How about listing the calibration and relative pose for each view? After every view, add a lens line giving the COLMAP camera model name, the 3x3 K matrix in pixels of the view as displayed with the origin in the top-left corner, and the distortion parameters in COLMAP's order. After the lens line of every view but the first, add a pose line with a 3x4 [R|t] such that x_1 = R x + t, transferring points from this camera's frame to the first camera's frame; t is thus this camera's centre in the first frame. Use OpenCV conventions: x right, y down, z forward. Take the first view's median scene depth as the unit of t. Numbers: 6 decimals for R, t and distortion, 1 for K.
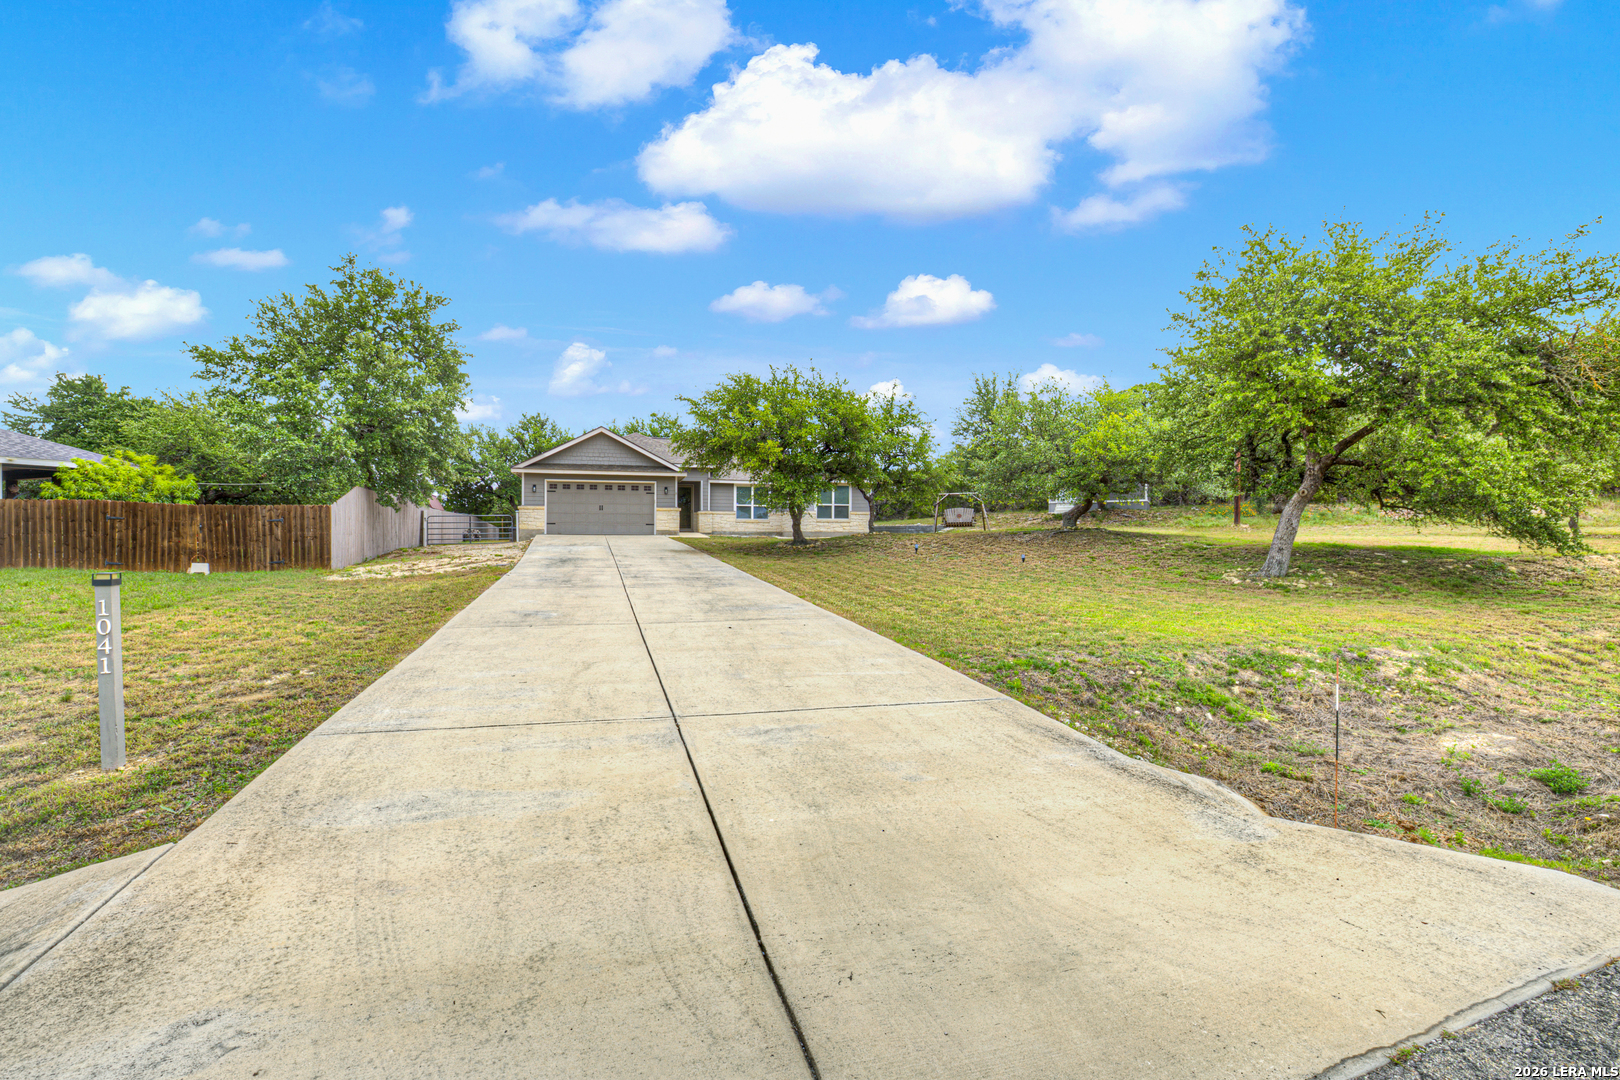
lens RADIAL K [[727.7, 0, 807.4], [0, 727.7, 563.8], [0, 0, 1]] dist [-0.017870, 0.000045]
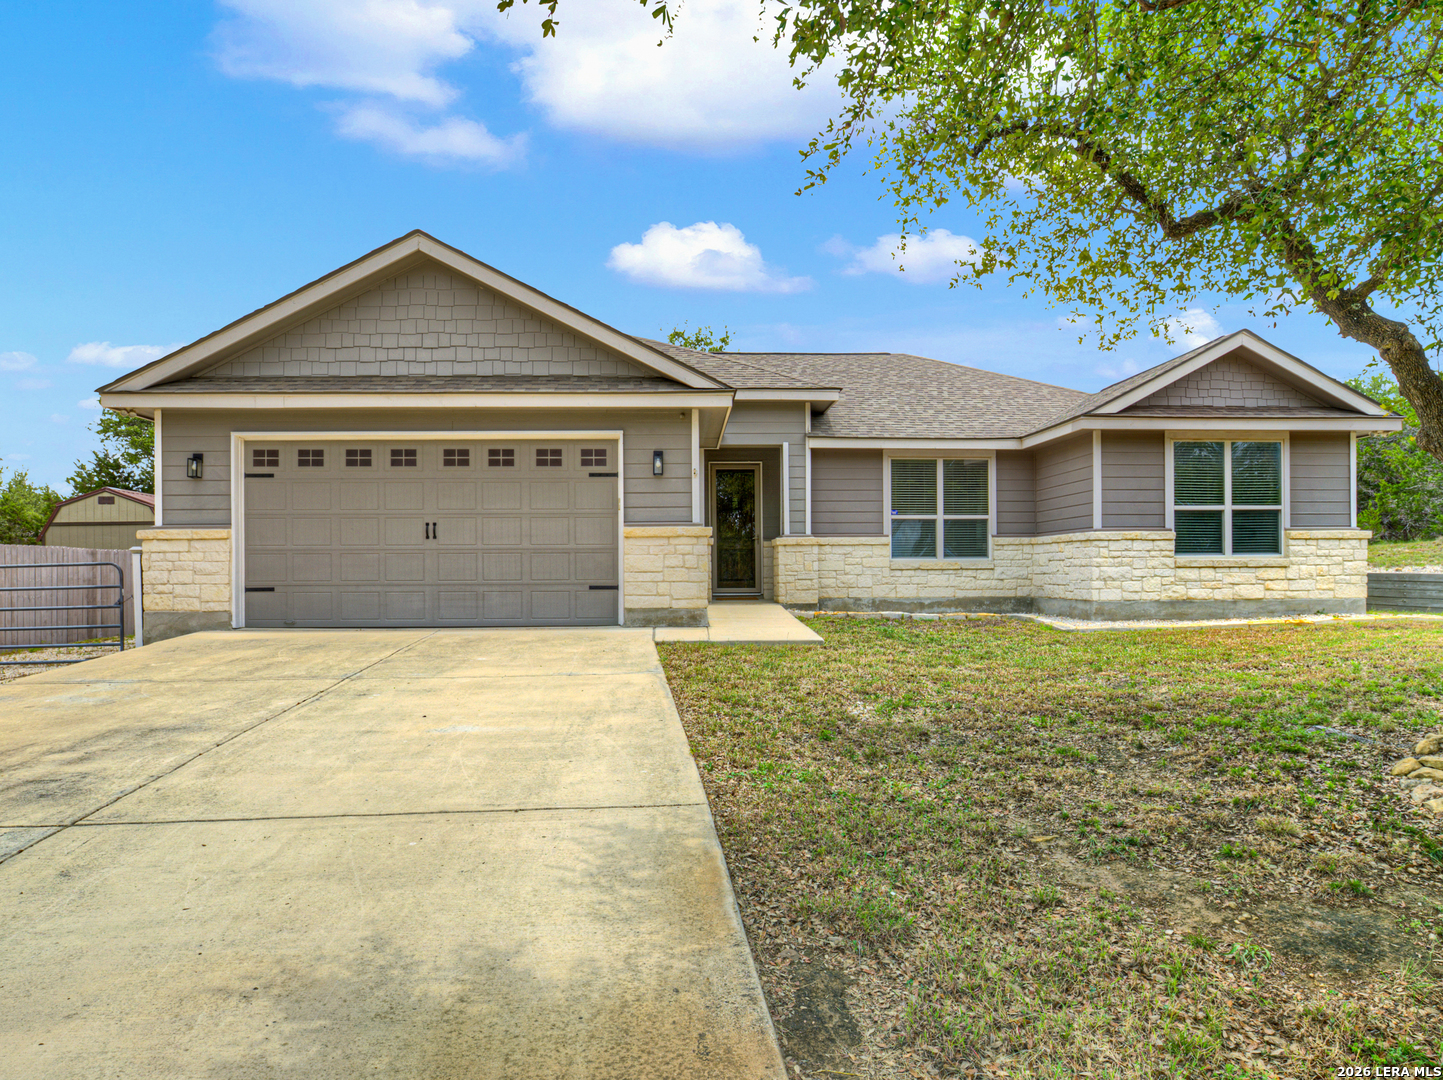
lens RADIAL K [[873.2, 0, 722.7], [0, 873.2, 599.3], [0, 0, 1]] dist [0.032350, -0.031149]
pose [[0.977129, -0.001806, -0.212639, -0.098097], [0.001920, 0.999998, 0.000331, -0.048695], [0.212638, -0.000731, 0.977131, 0.668844]]
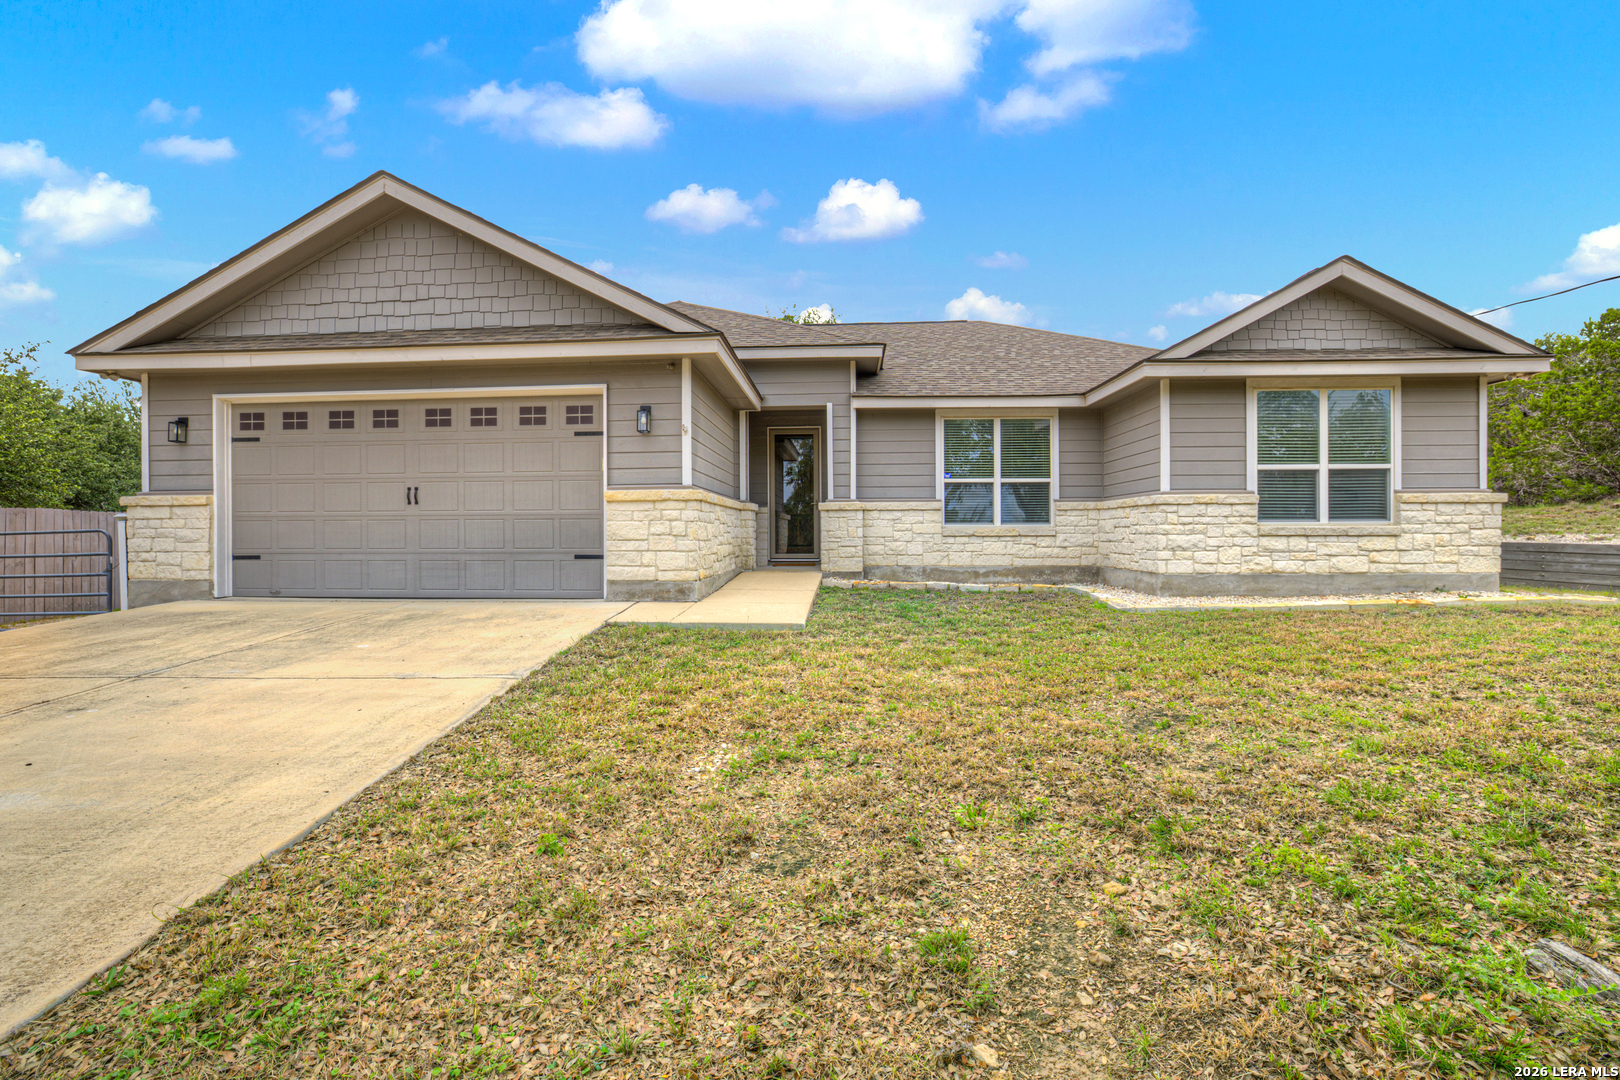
lens RADIAL K [[695.3, 0, 809.8], [0, 695.3, 553.6], [0, 0, 1]] dist [-0.002433, -0.000152]
pose [[0.945986, 0.003646, -0.324187, -0.062748], [-0.003951, 0.999992, -0.000283, -0.054491], [0.324184, 0.001548, 0.945993, 0.779699]]
